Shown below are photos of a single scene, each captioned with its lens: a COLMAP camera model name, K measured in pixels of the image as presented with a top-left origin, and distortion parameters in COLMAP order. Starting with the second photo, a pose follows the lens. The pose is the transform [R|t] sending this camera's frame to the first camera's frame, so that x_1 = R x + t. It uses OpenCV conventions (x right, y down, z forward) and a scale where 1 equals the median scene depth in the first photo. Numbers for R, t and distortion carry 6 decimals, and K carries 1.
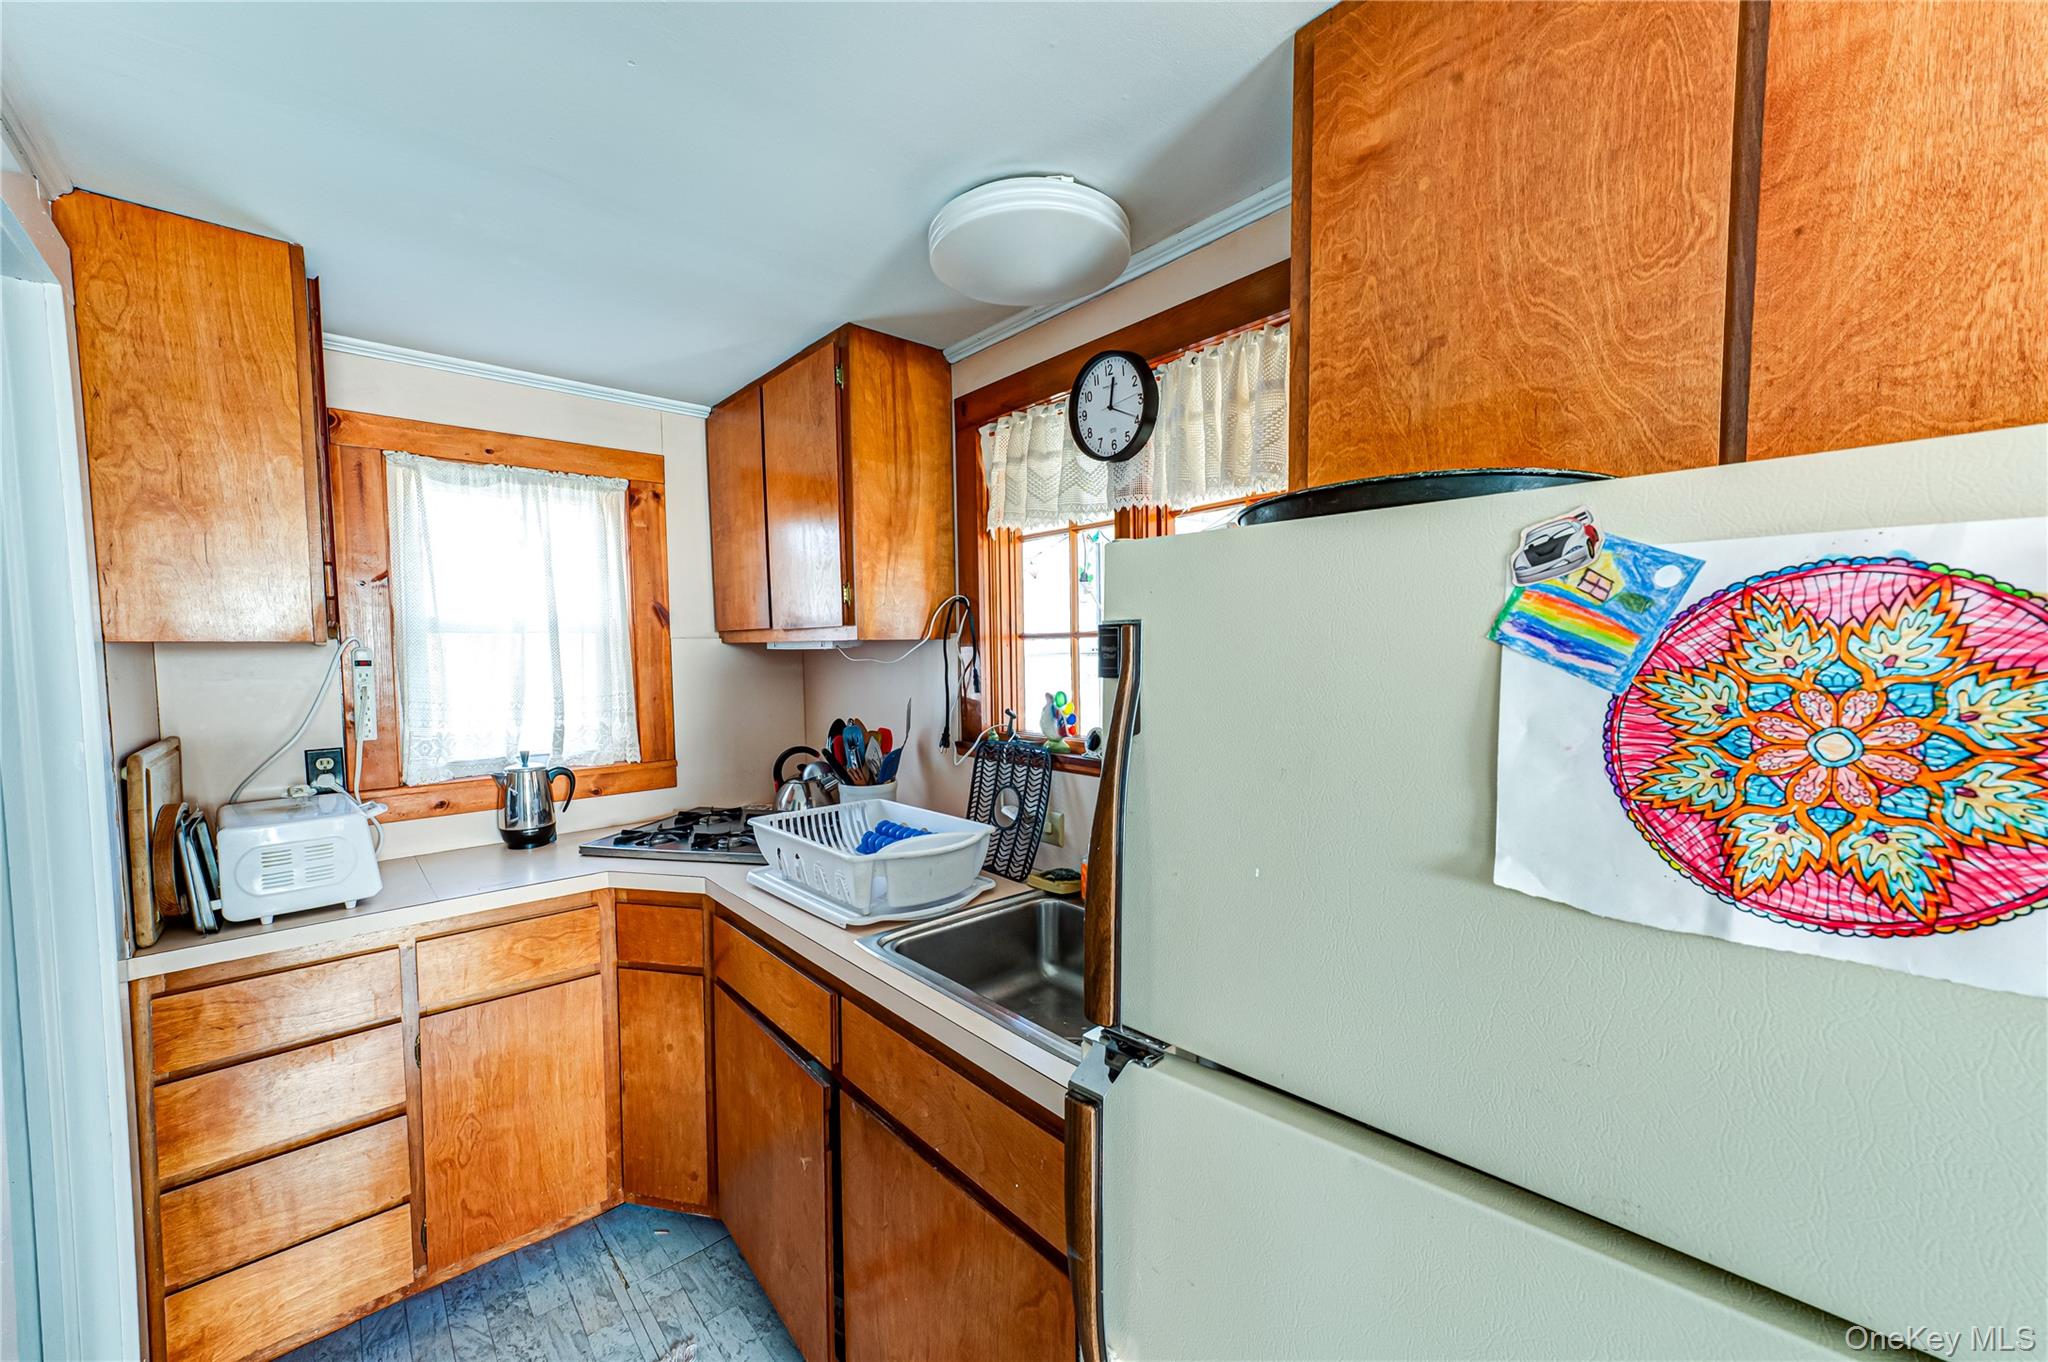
lens RADIAL K [[793.4, 0, 1027.3], [0, 793.4, 689.0], [0, 0, 1]] dist [-0.001534, -0.000547]
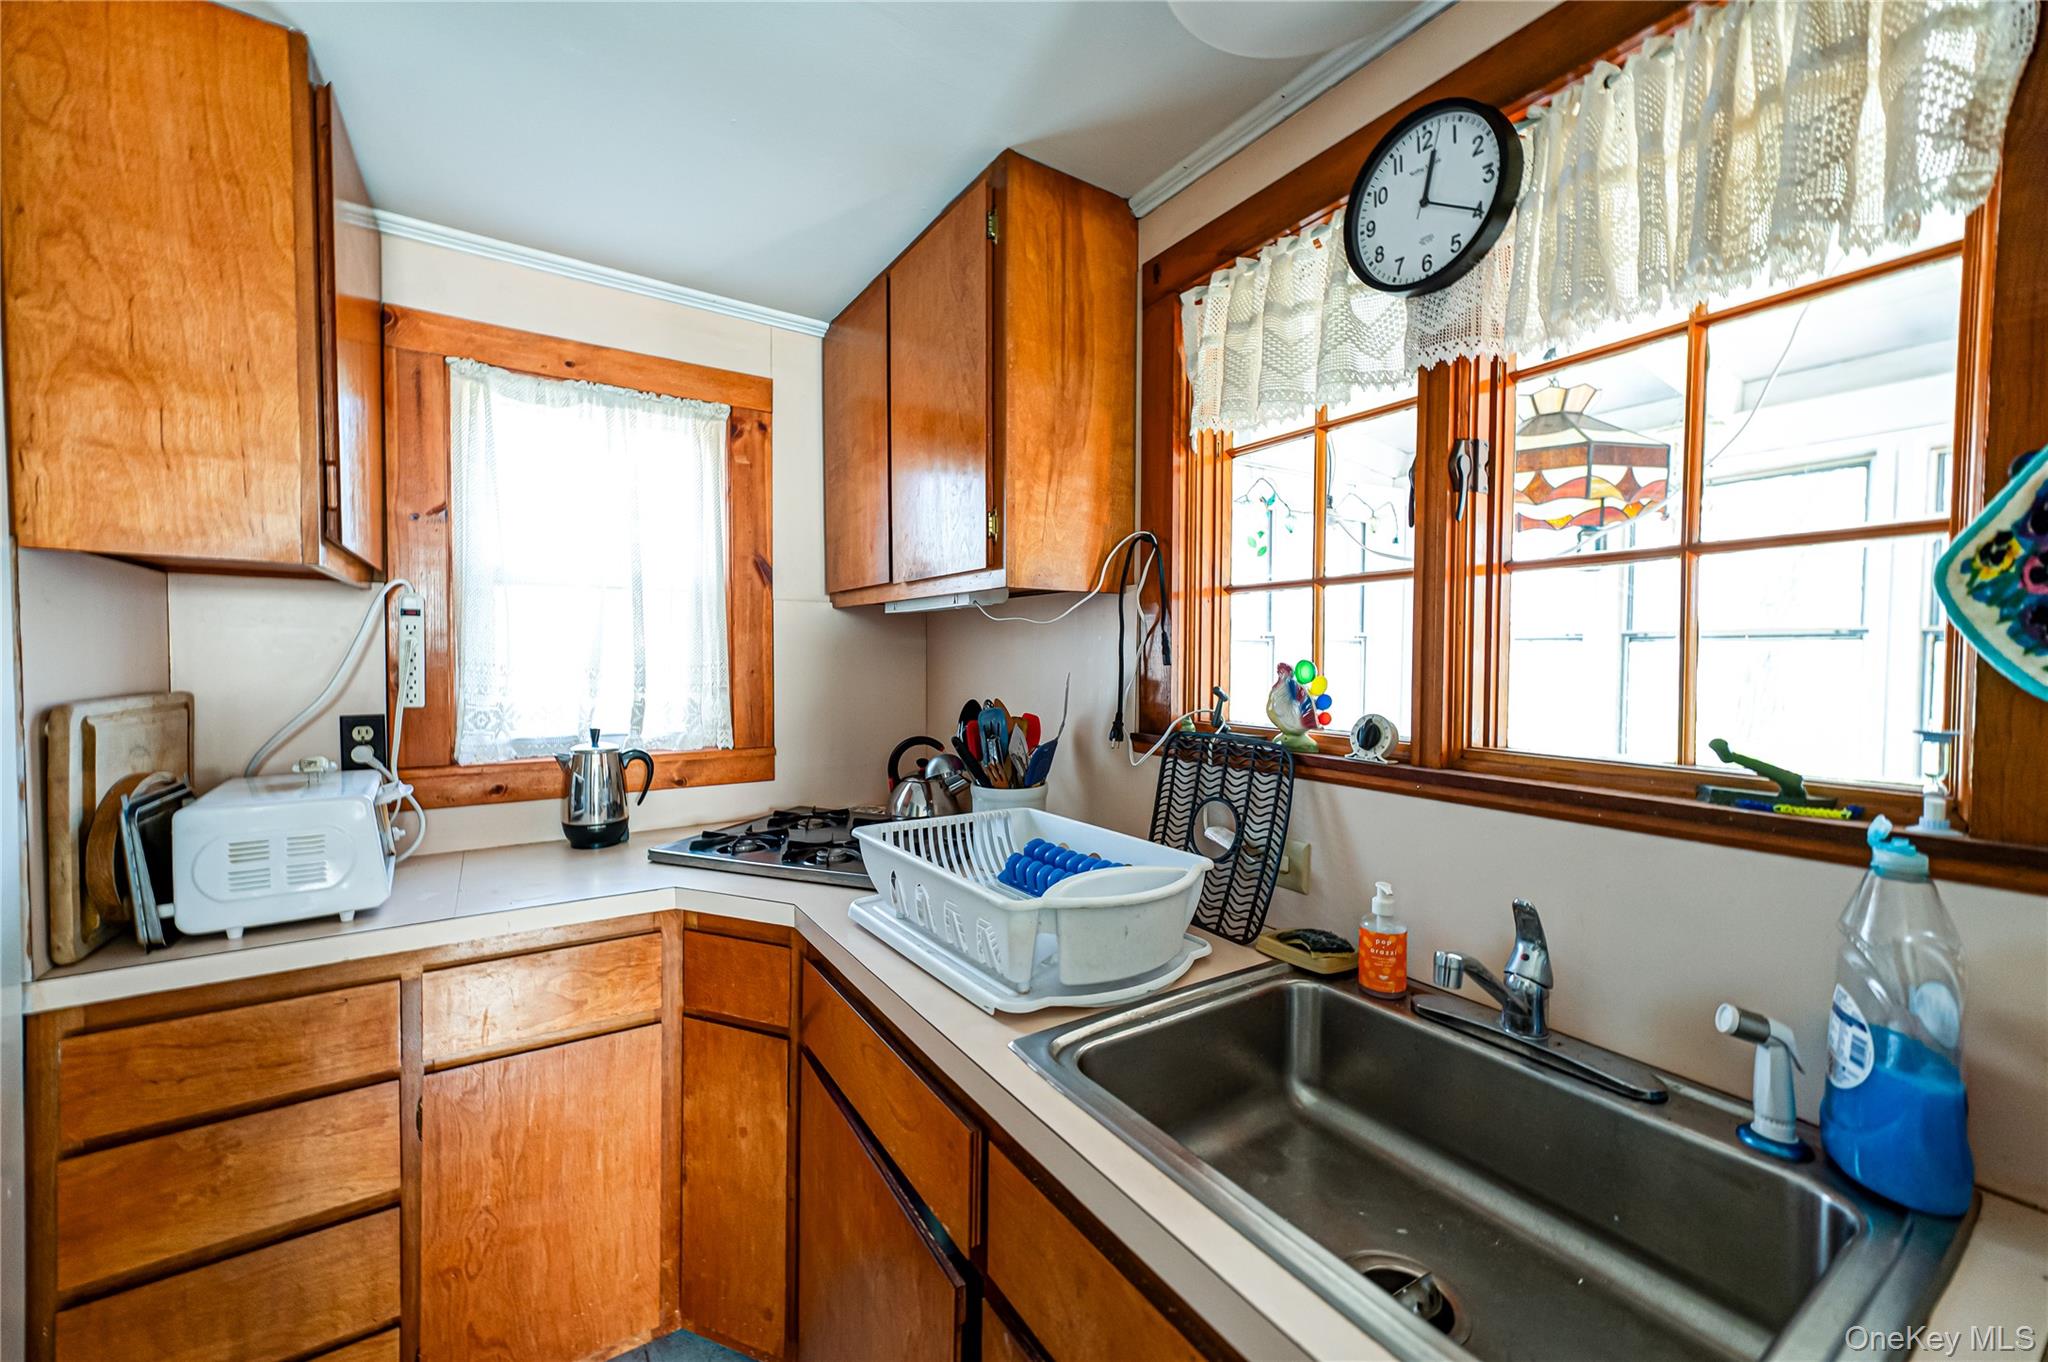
lens RADIAL K [[791.6, 0, 1020.0], [0, 791.6, 673.5], [0, 0, 1]] dist [-0.011744, 0.000619]
pose [[0.989065, 0.021473, -0.145910, -0.097936], [-0.025564, 0.999329, -0.026222, 0.037327], [0.145249, 0.029666, 0.988950, 0.300214]]
